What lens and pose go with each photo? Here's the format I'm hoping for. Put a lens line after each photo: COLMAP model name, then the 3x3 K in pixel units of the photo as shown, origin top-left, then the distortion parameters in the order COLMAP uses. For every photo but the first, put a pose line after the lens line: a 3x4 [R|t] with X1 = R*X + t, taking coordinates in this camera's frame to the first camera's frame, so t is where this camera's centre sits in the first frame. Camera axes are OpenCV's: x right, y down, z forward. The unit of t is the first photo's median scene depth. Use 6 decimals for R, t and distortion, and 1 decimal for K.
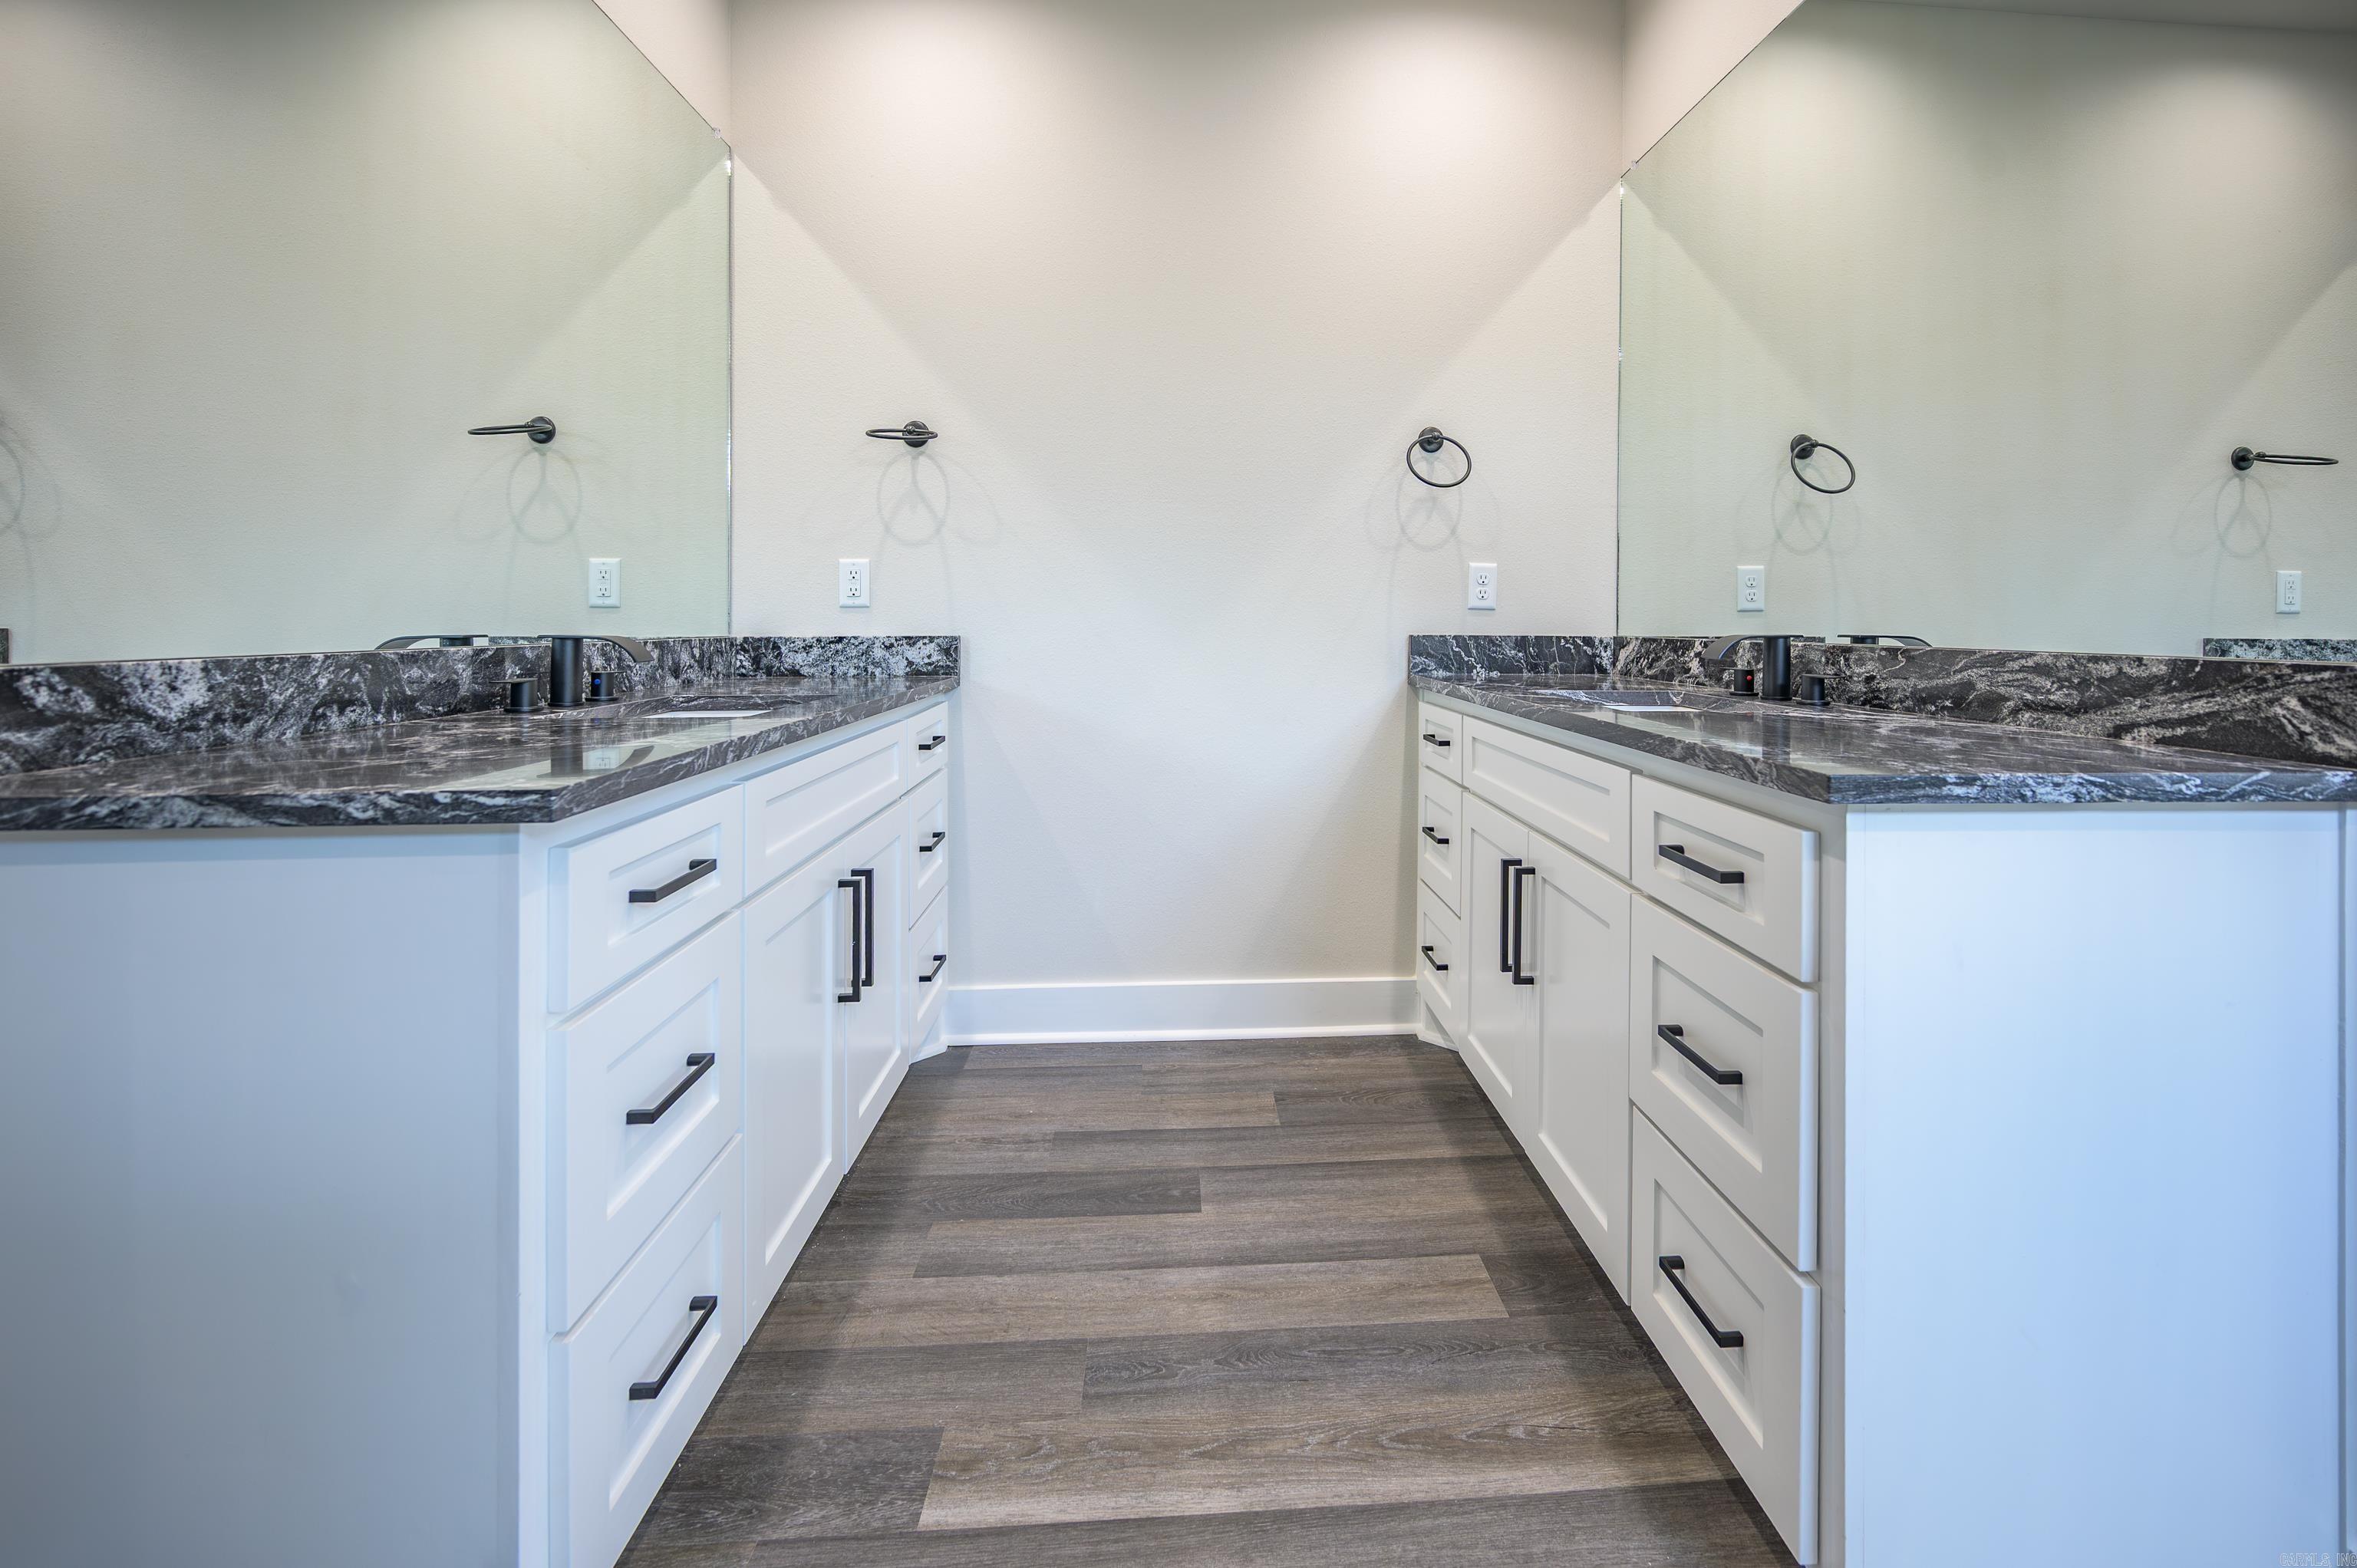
lens RADIAL K [[982.8, 0, 1175.7], [0, 982.8, 685.4], [0, 0, 1]] dist [-0.000212, -0.000338]
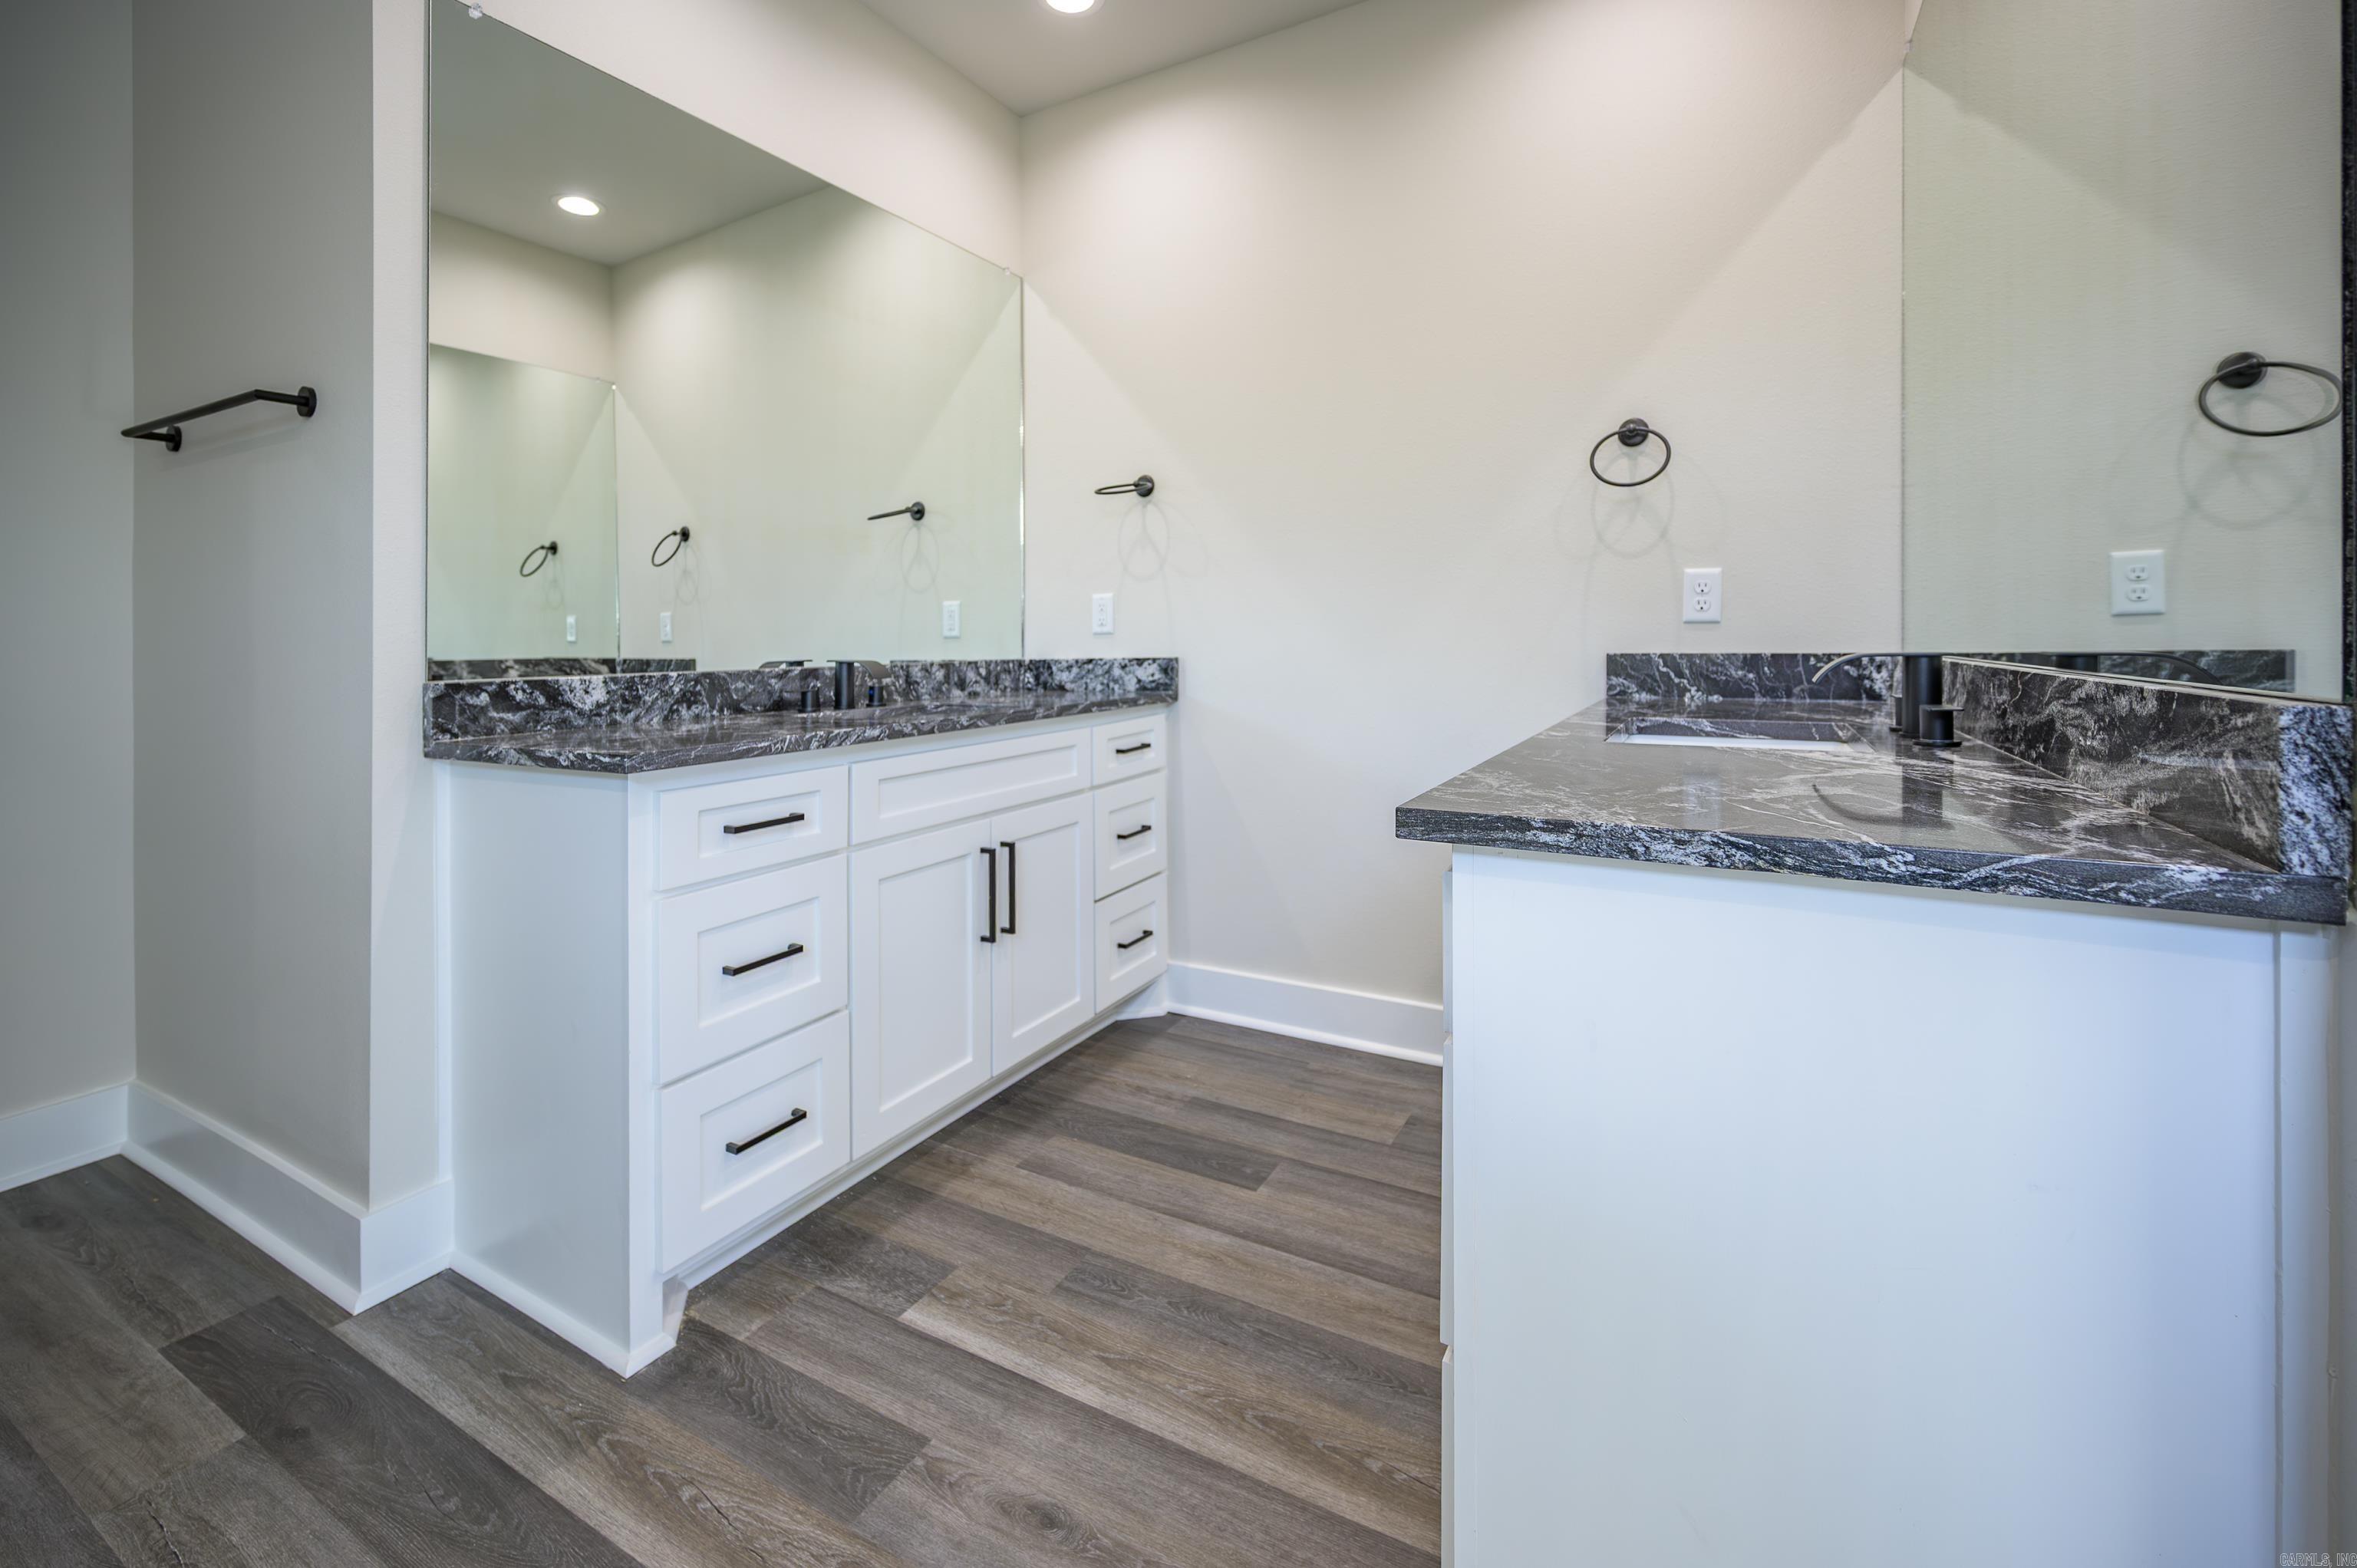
lens RADIAL K [[980.4, 0, 1175.6], [0, 980.4, 705.4], [0, 0, 1]] dist [0.001432, -0.000012]
pose [[0.838053, 0.021196, -0.545177, 0.582165], [-0.019134, 0.999772, 0.009457, -0.007072], [0.545253, 0.002506, 0.838268, 0.052125]]
